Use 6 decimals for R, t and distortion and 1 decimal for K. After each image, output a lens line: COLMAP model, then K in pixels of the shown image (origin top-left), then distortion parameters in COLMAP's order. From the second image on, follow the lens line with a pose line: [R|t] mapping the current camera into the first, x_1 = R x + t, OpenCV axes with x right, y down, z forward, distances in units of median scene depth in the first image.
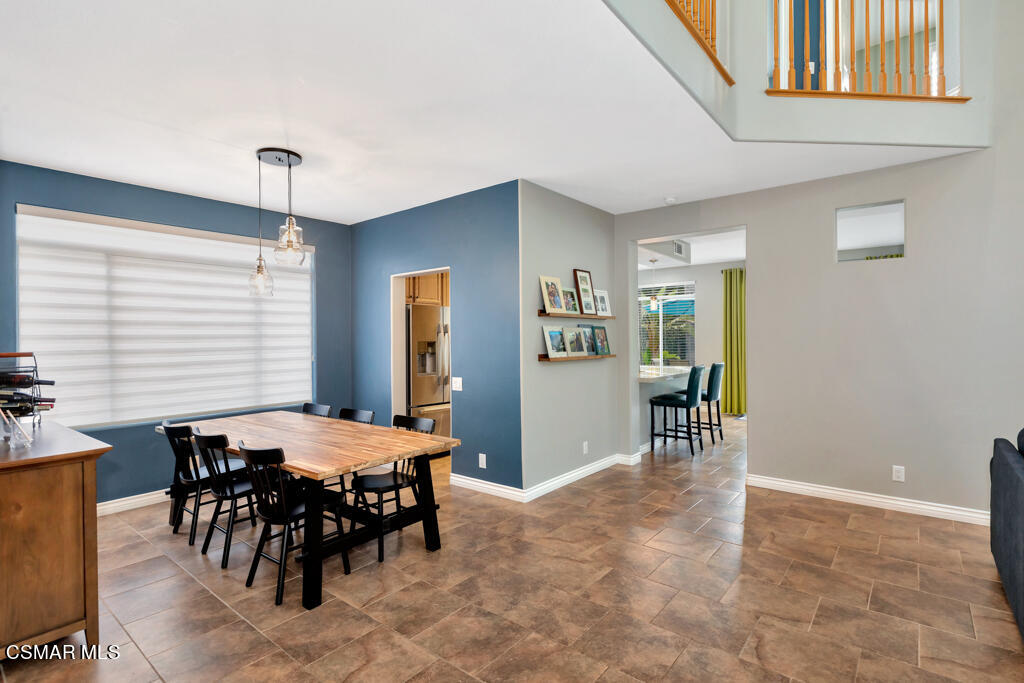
lens RADIAL K [[480.5, 0, 515.5], [0, 480.5, 337.4], [0, 0, 1]] dist [-0.008695, 0.000975]
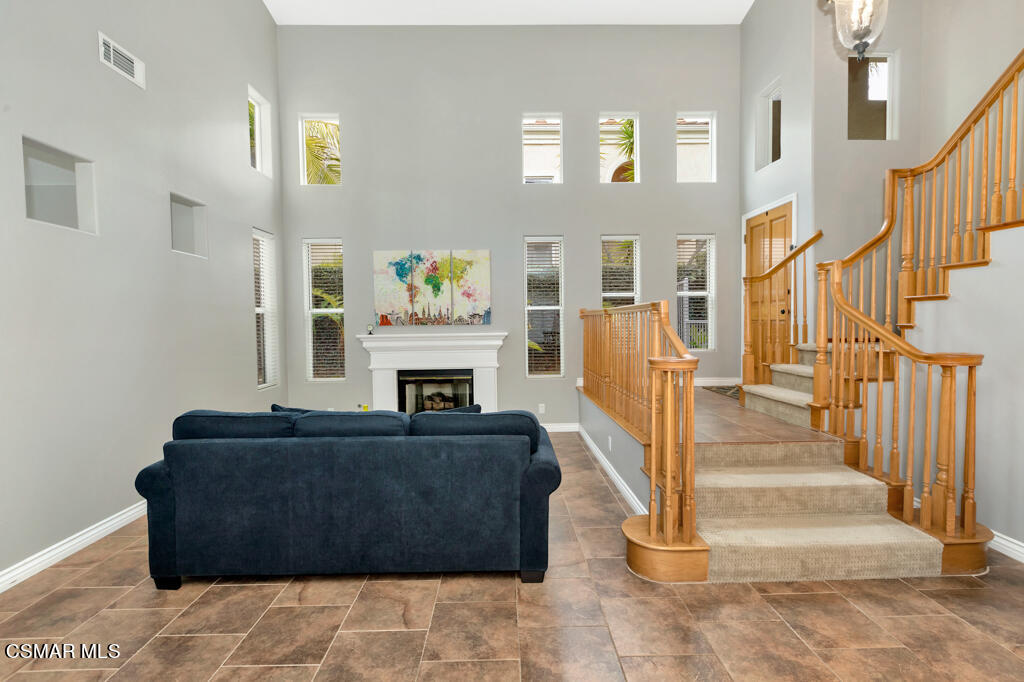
lens RADIAL K [[480.5, 0, 514.3], [0, 480.5, 339.3], [0, 0, 1]] dist [-0.008695, 0.000975]
pose [[-0.647998, -0.012843, 0.761534, -0.062527], [0.016751, 0.999376, 0.031108, 0.006053], [-0.761458, 0.032914, -0.647378, 1.049027]]
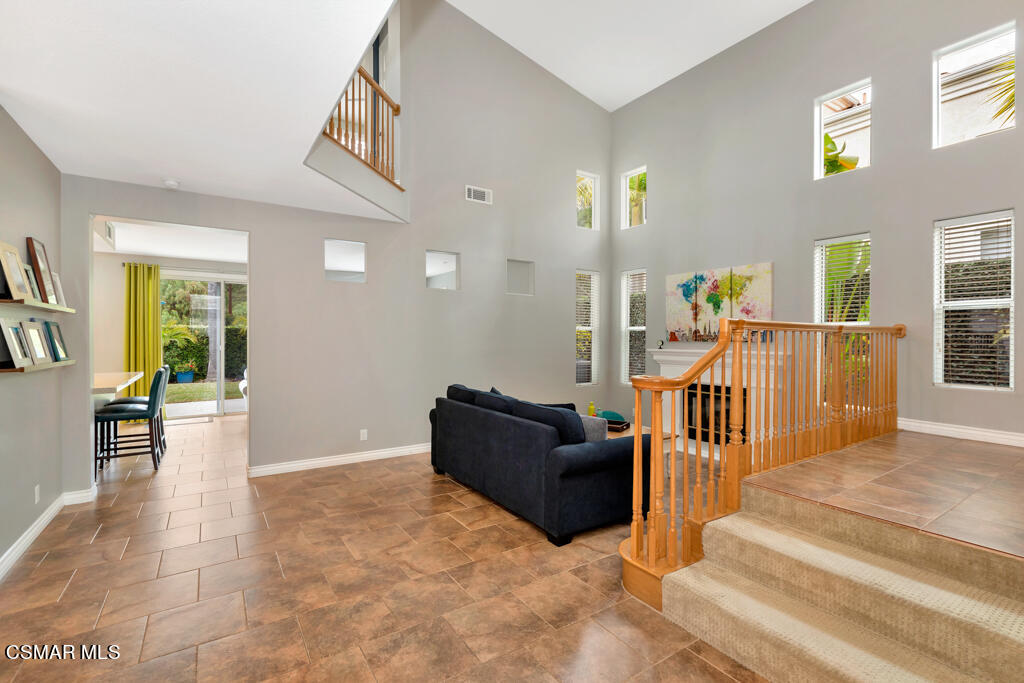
lens RADIAL K [[454.5, 0, 489.6], [0, 454.5, 340.6], [0, 0, 1]] dist [-0.002140, -0.000494]
pose [[0.318272, 0.002448, 0.947996, -0.473985], [-0.005296, 0.999986, -0.000805, 0.004465], [-0.947985, -0.004765, 0.318280, 0.285259]]
